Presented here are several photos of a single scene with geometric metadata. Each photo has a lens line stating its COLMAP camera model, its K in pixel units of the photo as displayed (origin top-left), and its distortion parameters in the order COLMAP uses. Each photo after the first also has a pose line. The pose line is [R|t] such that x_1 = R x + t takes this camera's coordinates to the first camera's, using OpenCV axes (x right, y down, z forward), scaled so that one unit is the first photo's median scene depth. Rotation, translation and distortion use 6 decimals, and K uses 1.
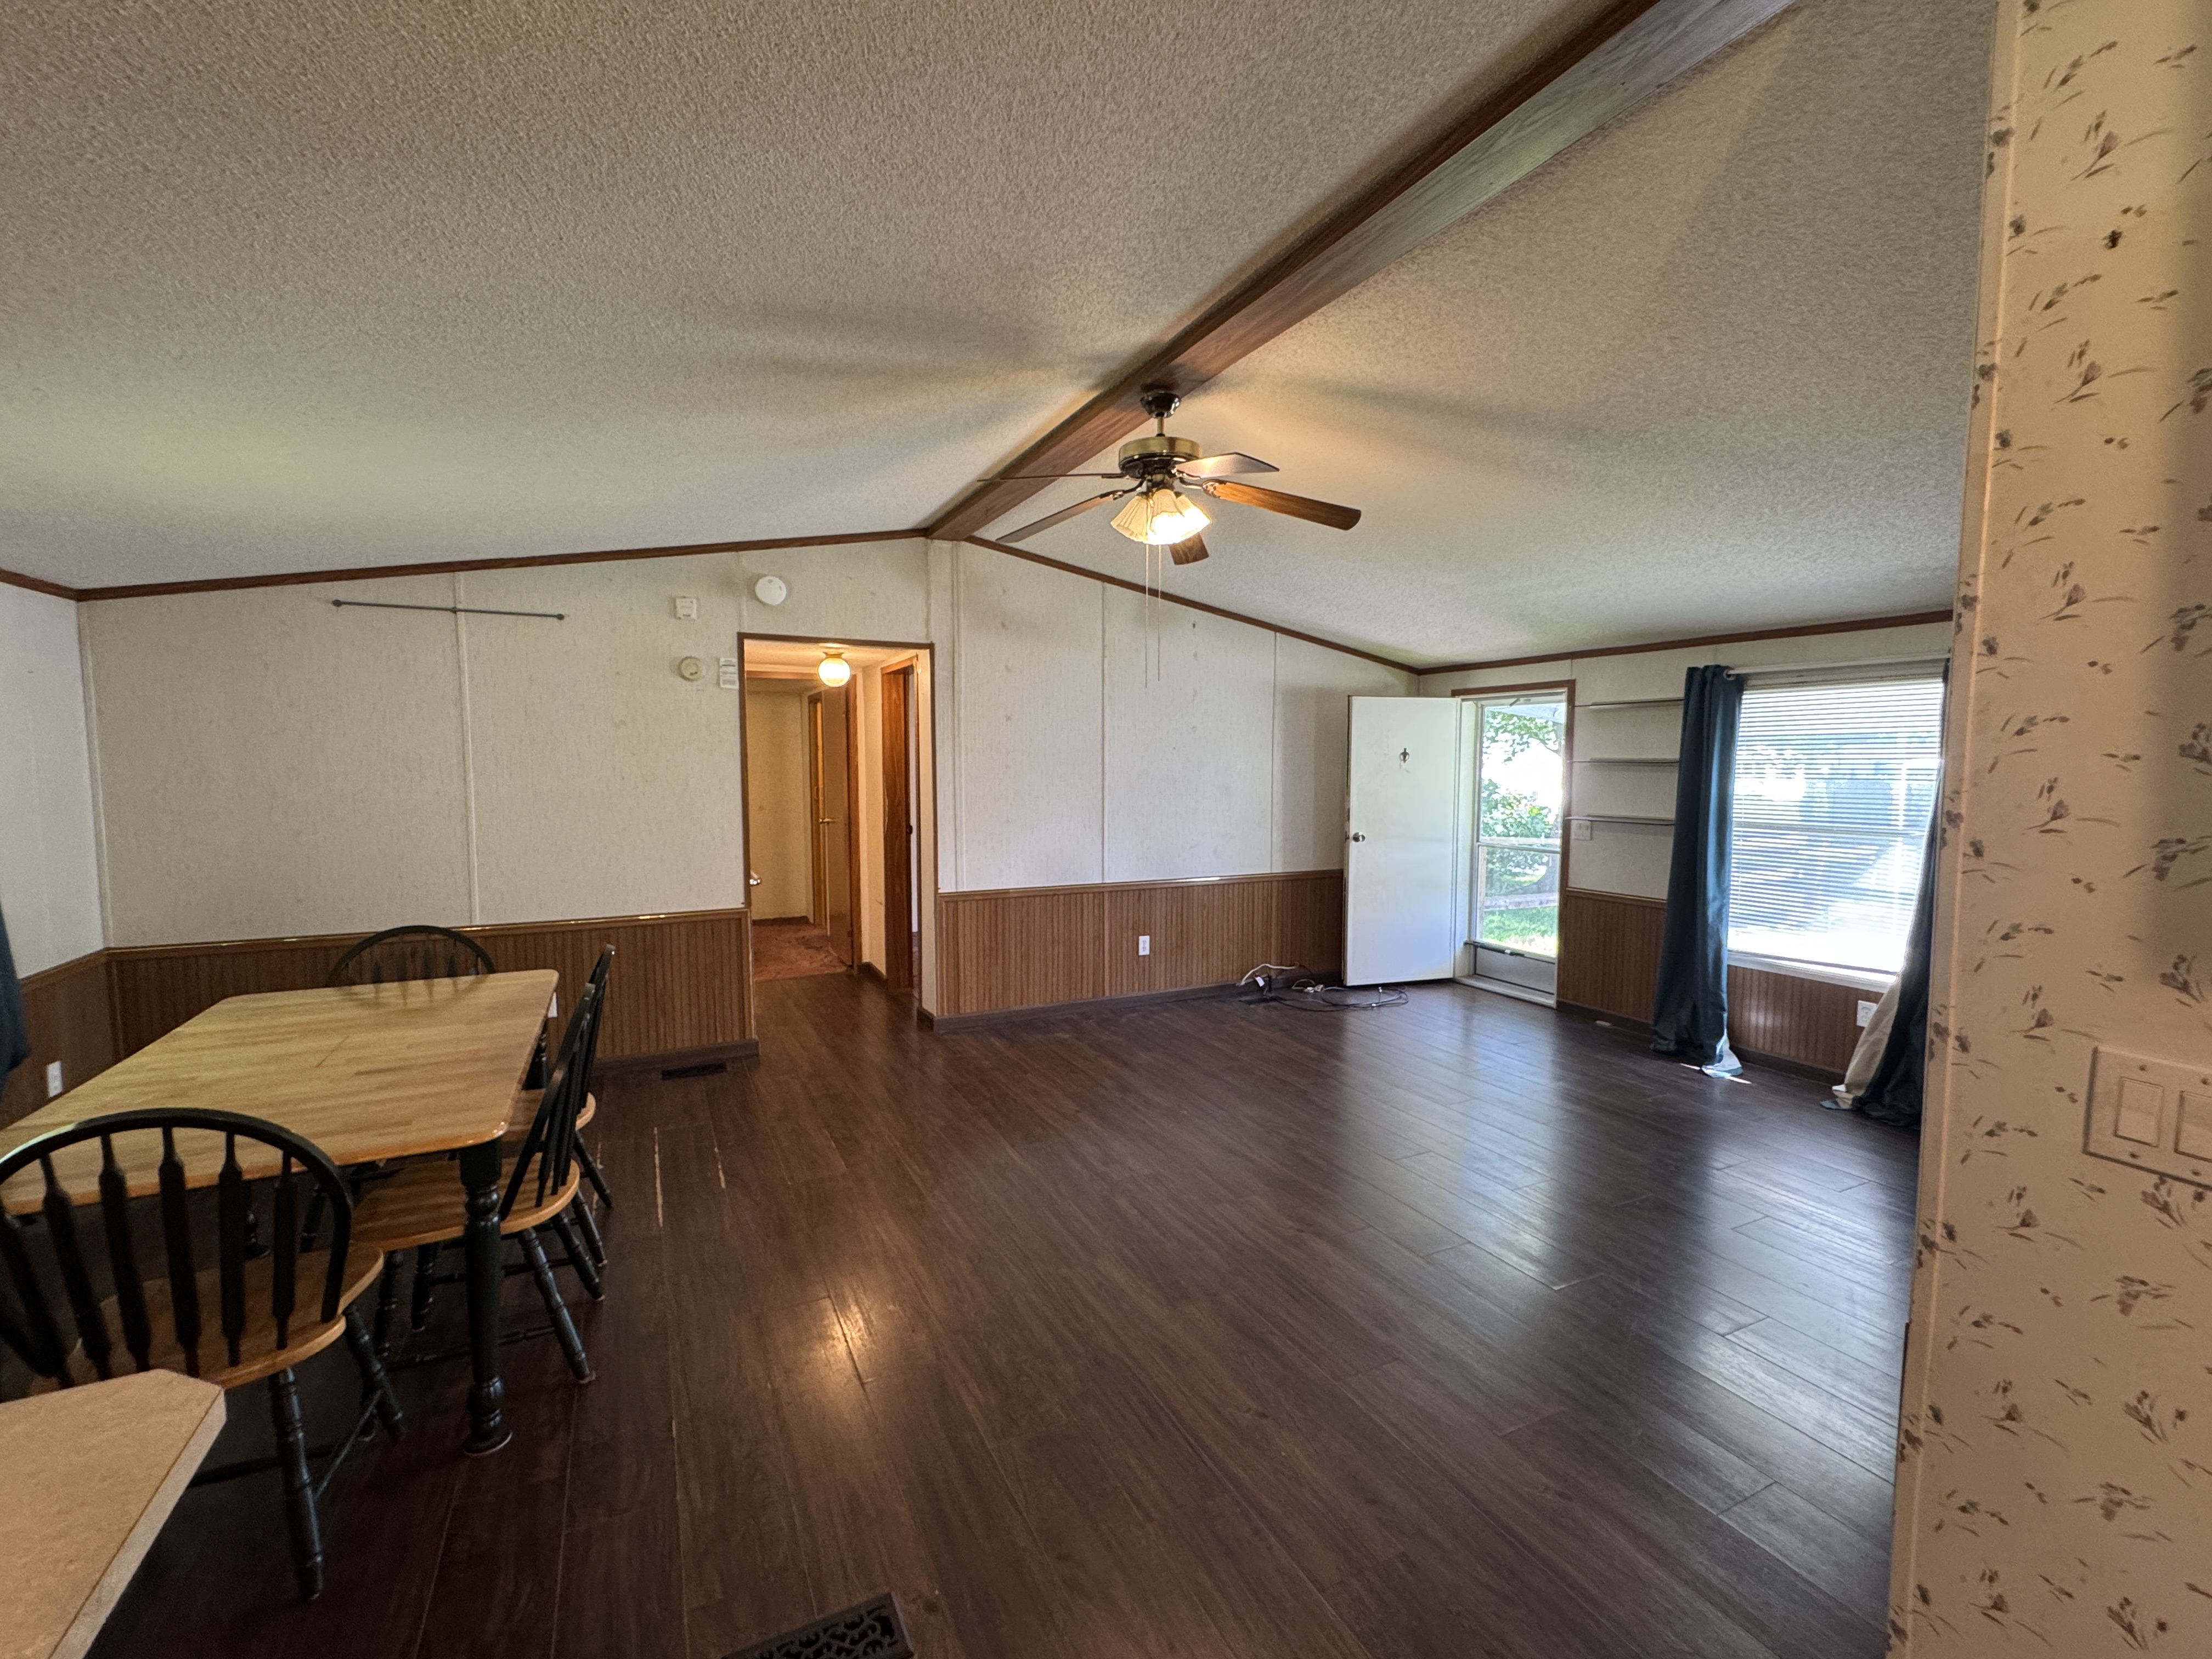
lens RADIAL K [[944.1, 0, 1101.8], [0, 944.1, 827.9], [0, 0, 1]] dist [-0.004778, 0.000005]
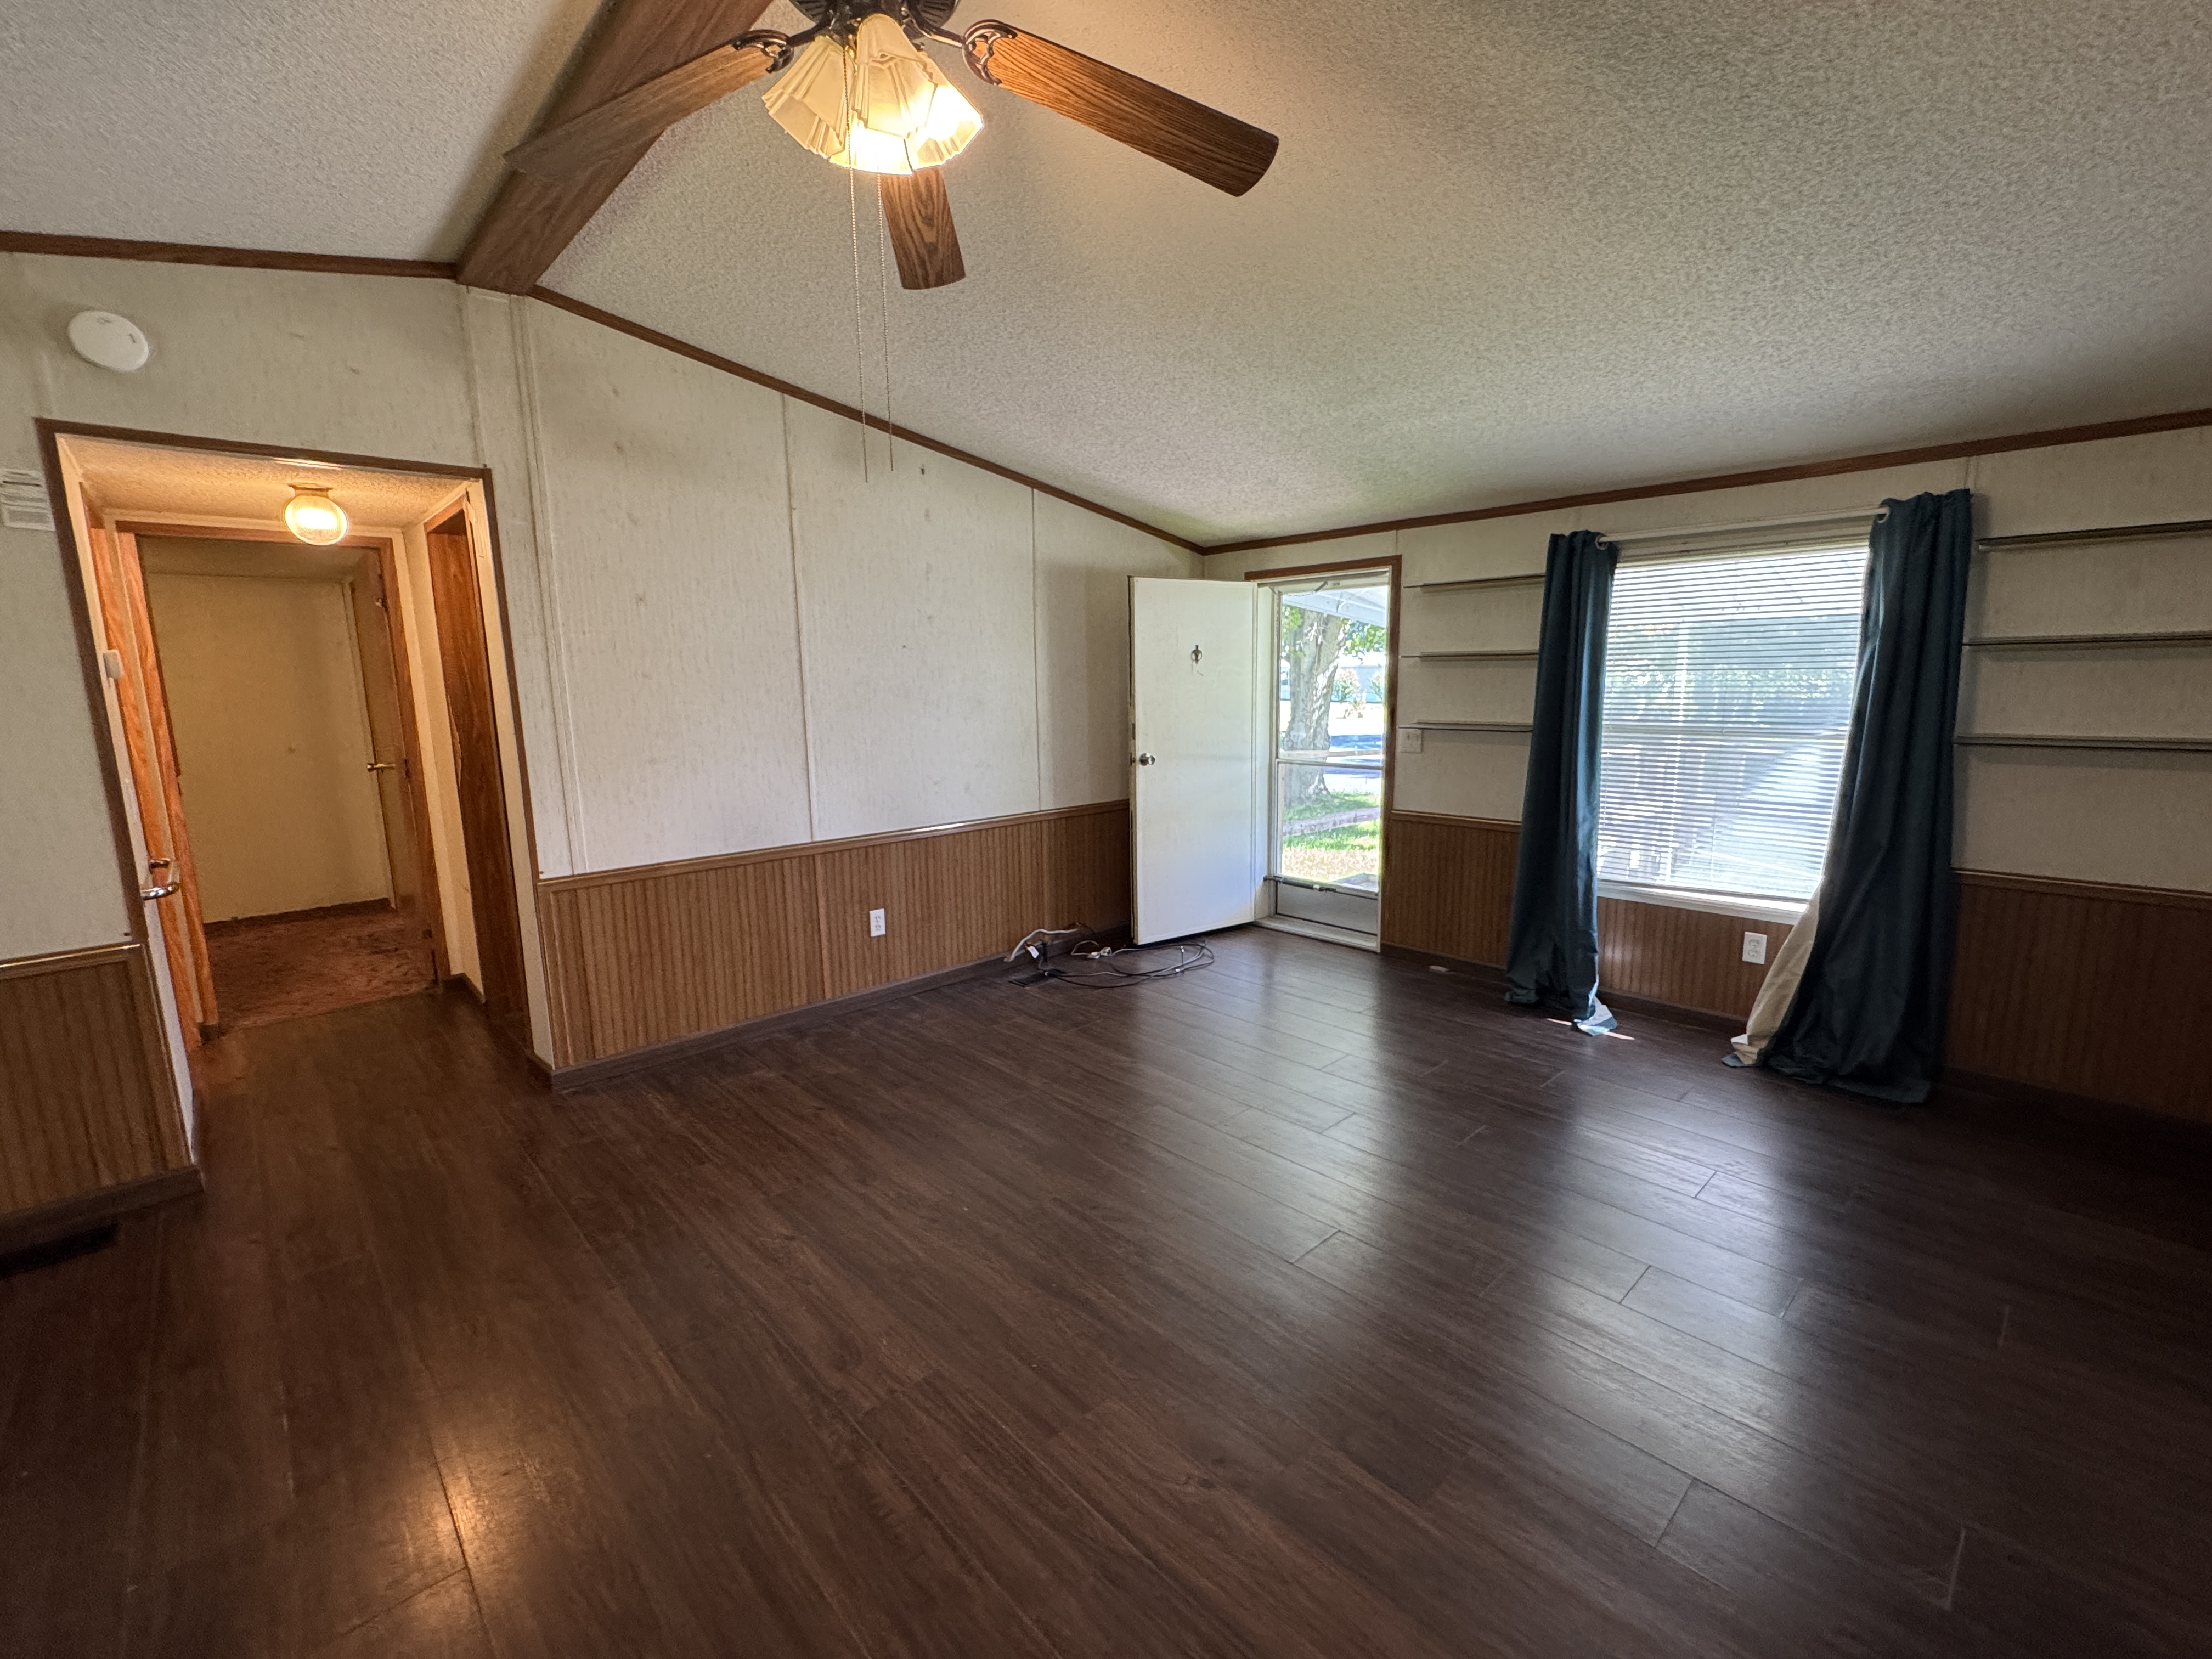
lens RADIAL K [[944.1, 0, 1101.8], [0, 944.1, 827.9], [0, 0, 1]] dist [-0.004778, 0.000005]
pose [[0.956389, -0.063502, 0.285111, 0.008060], [0.038156, 0.994879, 0.093592, -0.009363], [-0.289595, -0.078631, 0.953914, 0.279575]]
